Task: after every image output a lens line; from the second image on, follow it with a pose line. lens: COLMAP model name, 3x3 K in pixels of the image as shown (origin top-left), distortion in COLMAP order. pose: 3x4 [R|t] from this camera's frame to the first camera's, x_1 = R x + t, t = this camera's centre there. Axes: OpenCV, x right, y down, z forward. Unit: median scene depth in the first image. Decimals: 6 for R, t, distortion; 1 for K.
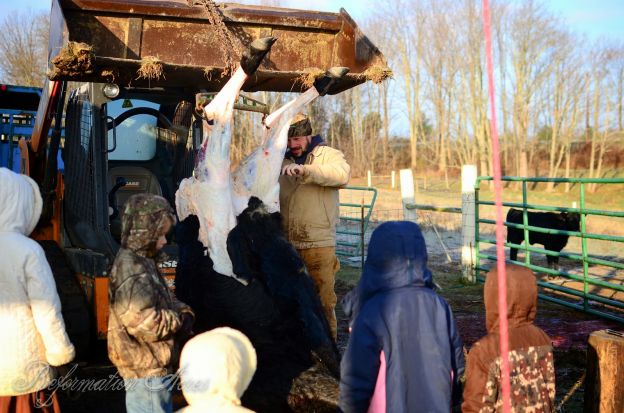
lens RADIAL K [[948.4, 0, 312.0], [0, 948.4, 206.5], [0, 0, 1]] dist [-0.143949, -0.021104]
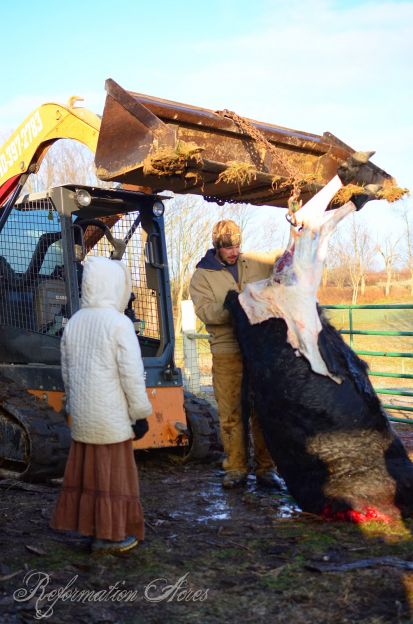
lens RADIAL K [[948.4, 0, 208.1], [0, 948.4, 323.0], [0, 0, 1]] dist [-0.143949, -0.021104]
pose [[0.945230, 0.009751, 0.326259, -0.534176], [0.000342, 0.999524, -0.030864, 0.046621], [-0.326404, 0.029285, 0.944777, 0.050108]]
